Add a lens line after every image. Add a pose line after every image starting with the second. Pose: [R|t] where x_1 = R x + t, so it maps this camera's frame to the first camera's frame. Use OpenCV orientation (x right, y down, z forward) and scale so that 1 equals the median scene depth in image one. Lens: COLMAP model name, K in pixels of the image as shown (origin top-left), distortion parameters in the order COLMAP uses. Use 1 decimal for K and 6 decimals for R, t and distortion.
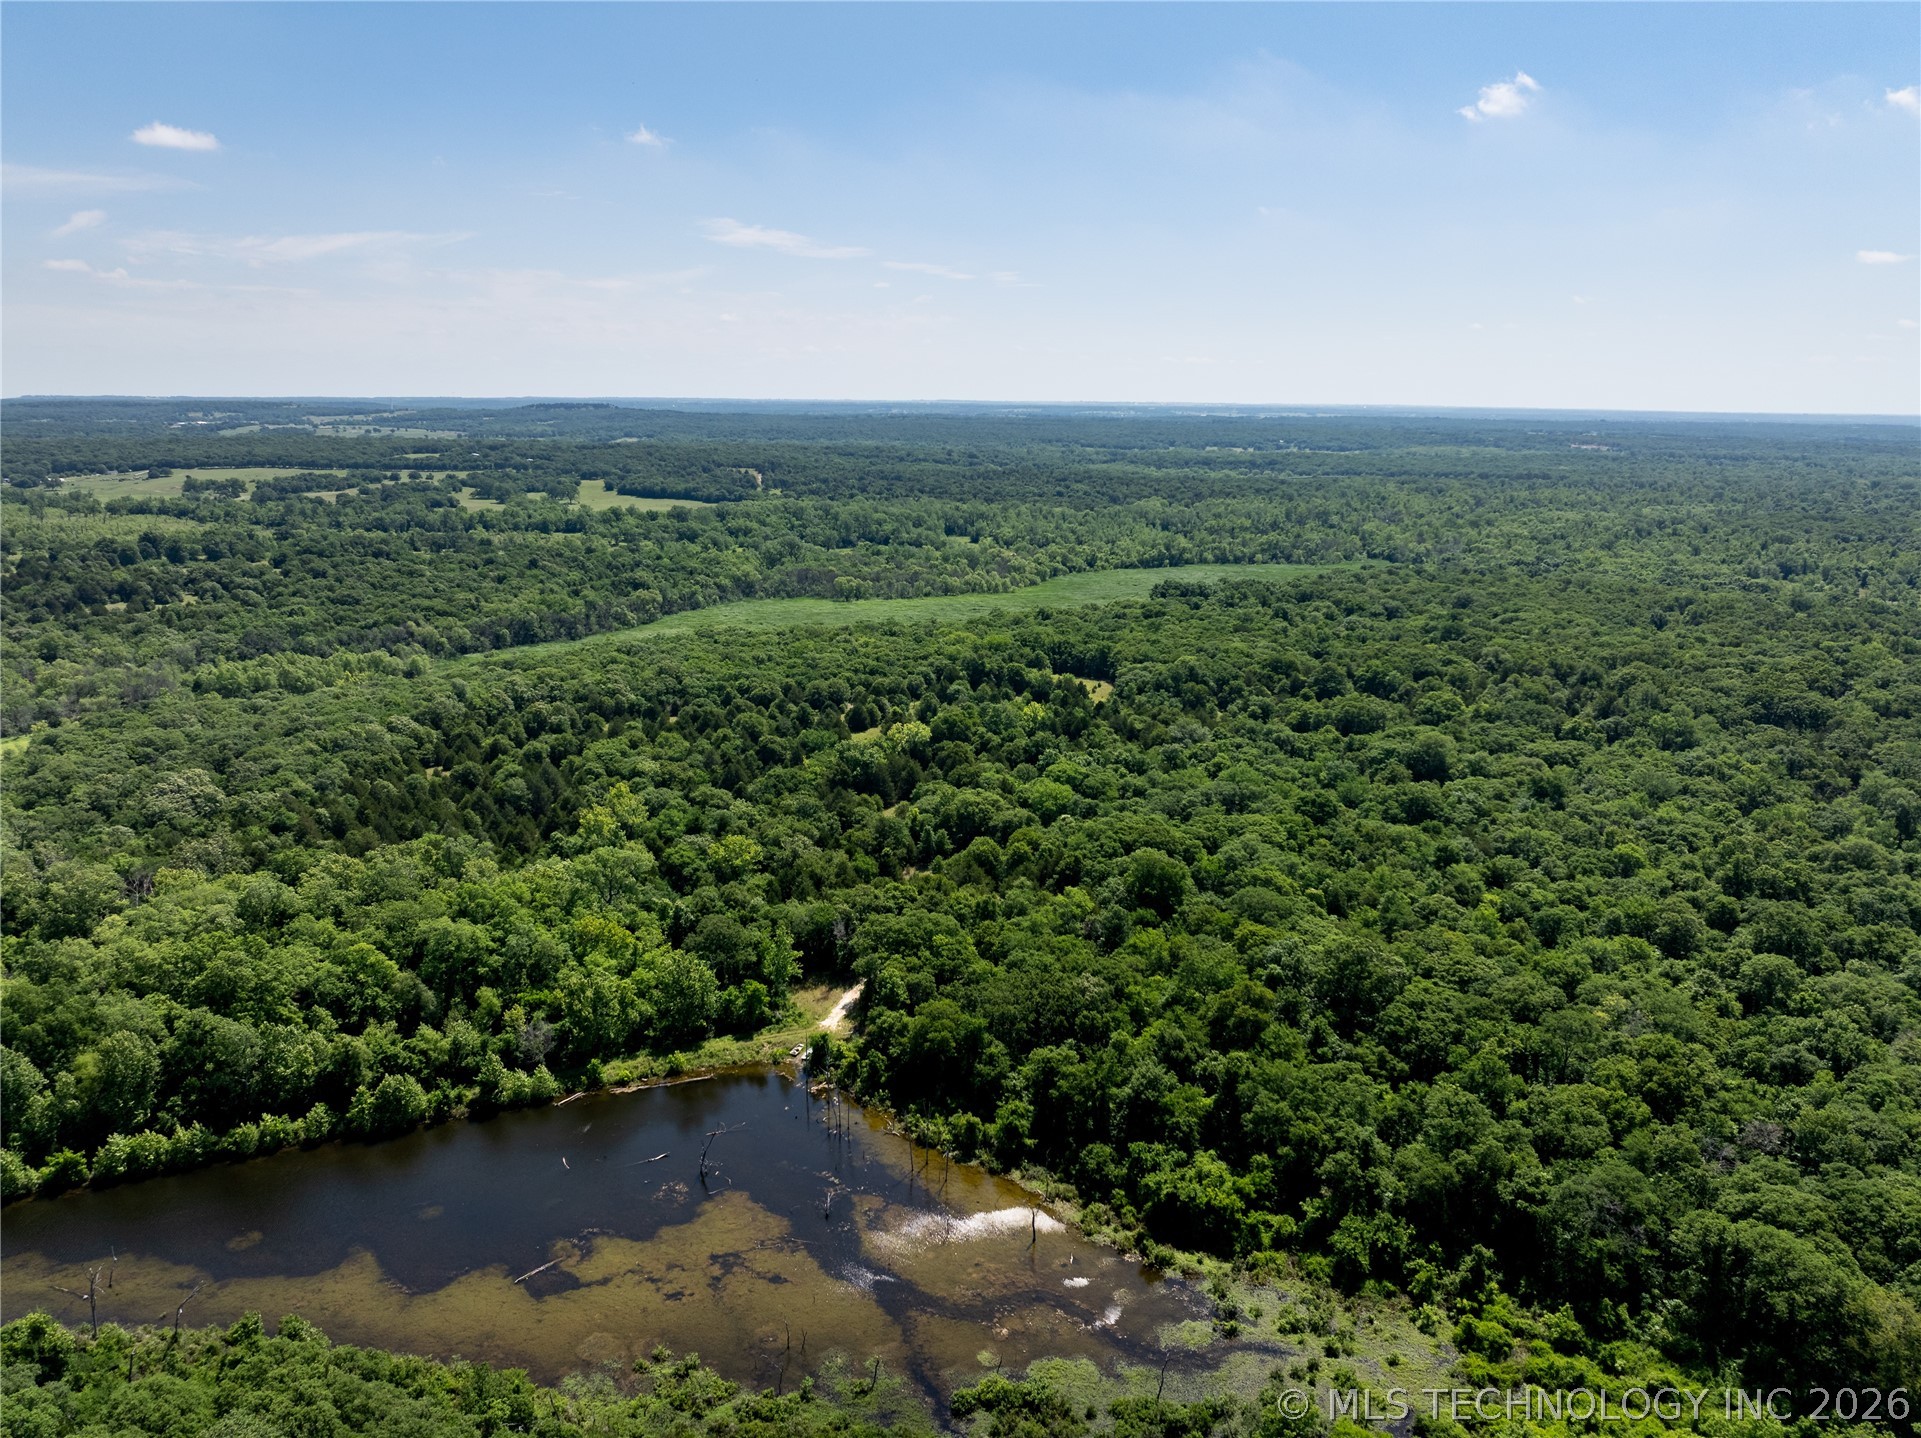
lens RADIAL K [[1368.1, 0, 968.0], [0, 1368.1, 730.6], [0, 0, 1]] dist [-0.028162, 0.011209]
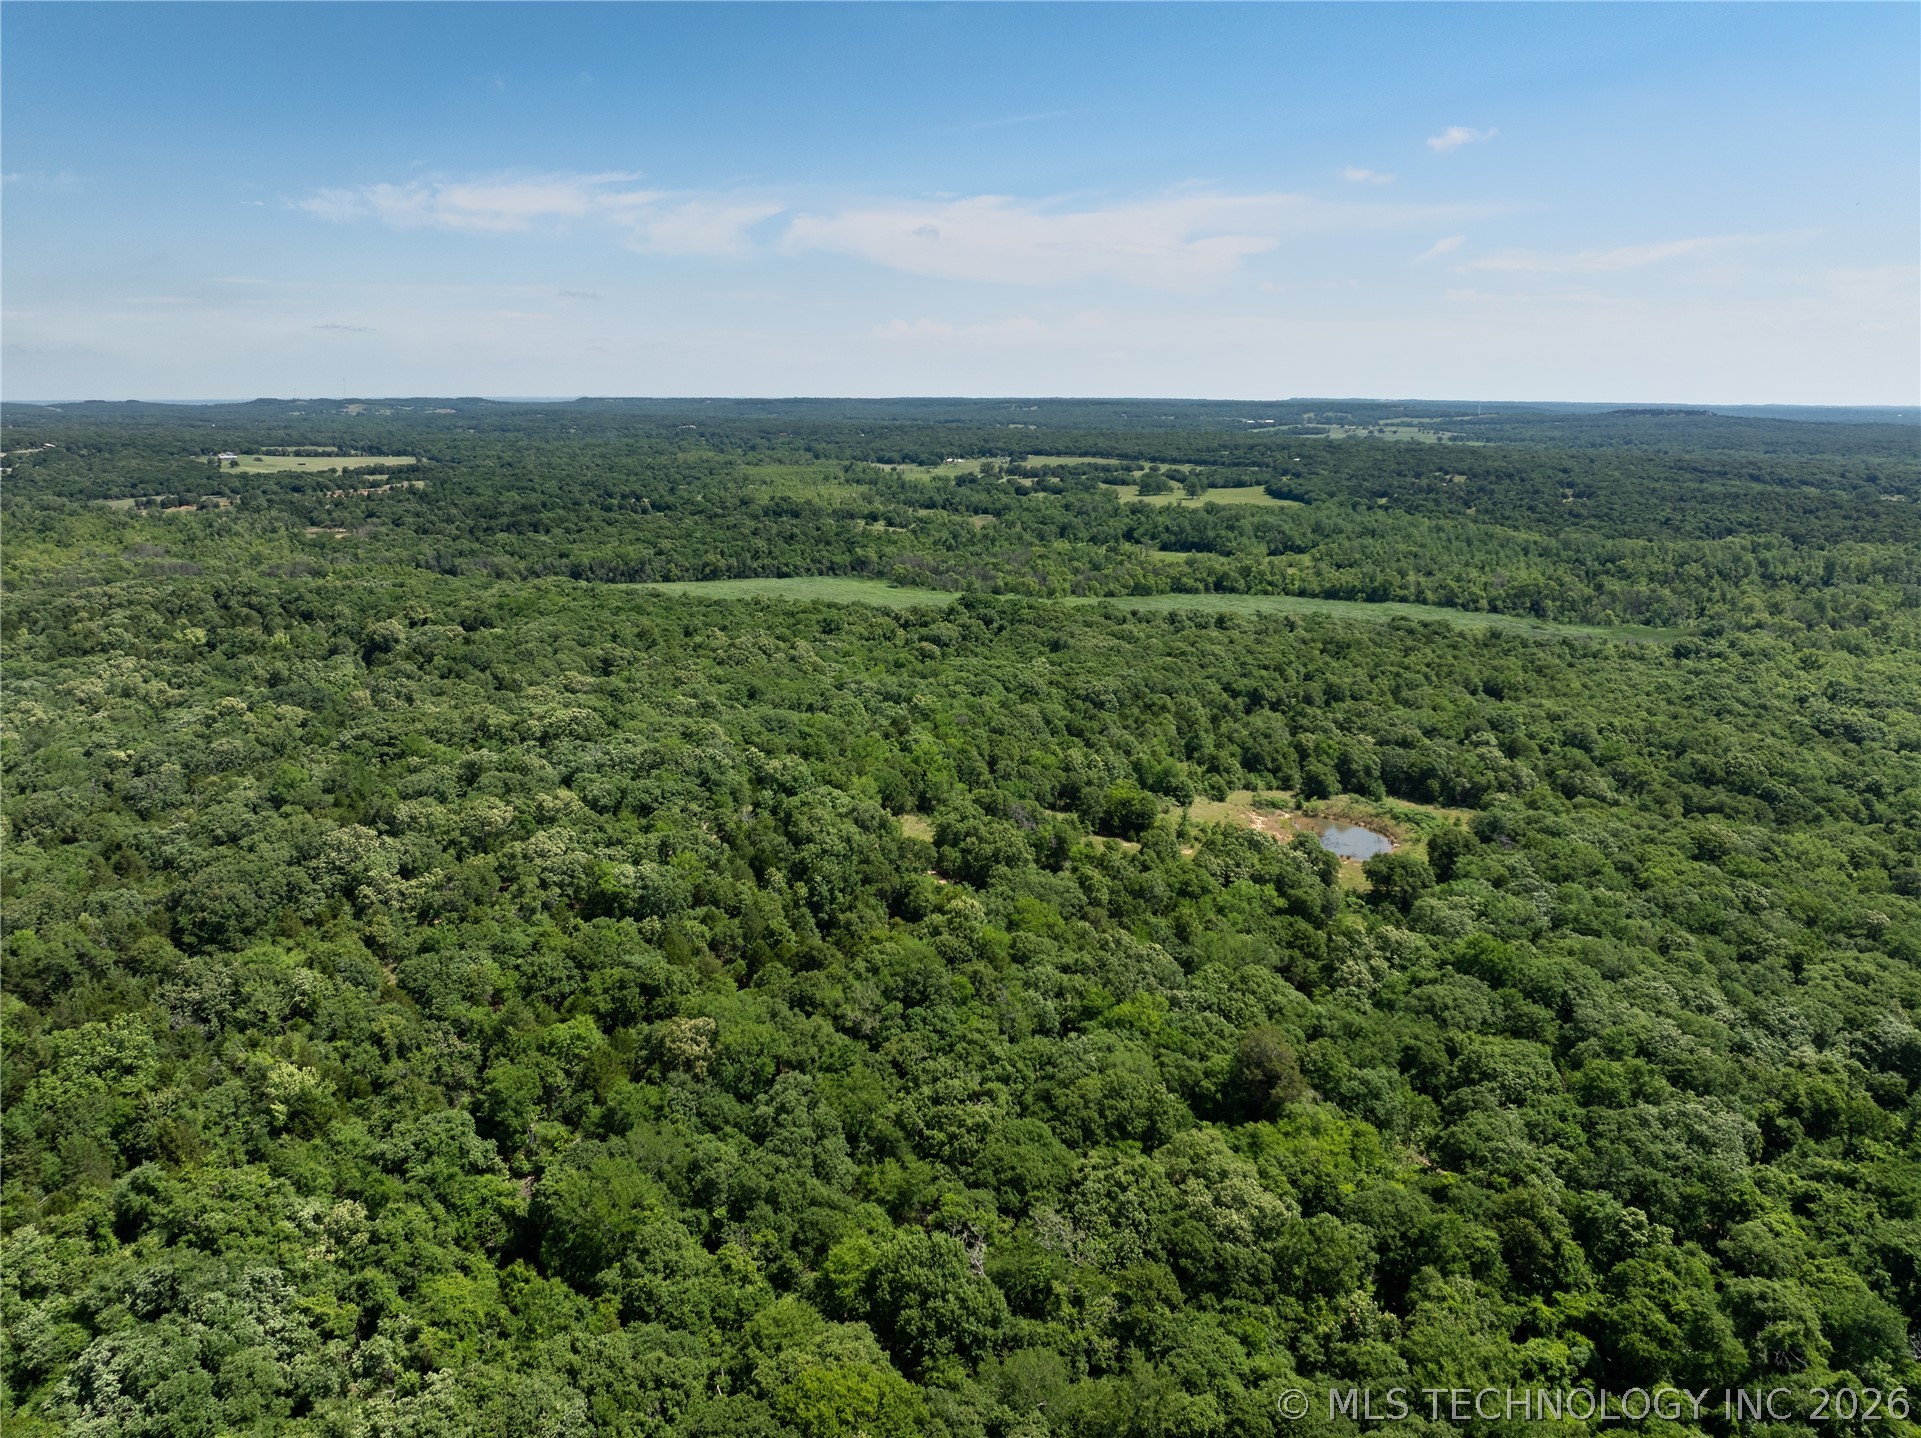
lens RADIAL K [[1368.1, 0, 984.8], [0, 1368.1, 716.0], [0, 0, 1]] dist [-0.028162, 0.011209]
pose [[0.645696, 0.170593, -0.744295, 0.352865], [-0.181917, 0.981026, 0.067033, -0.037634], [0.741608, 0.092117, 0.664478, 0.170945]]
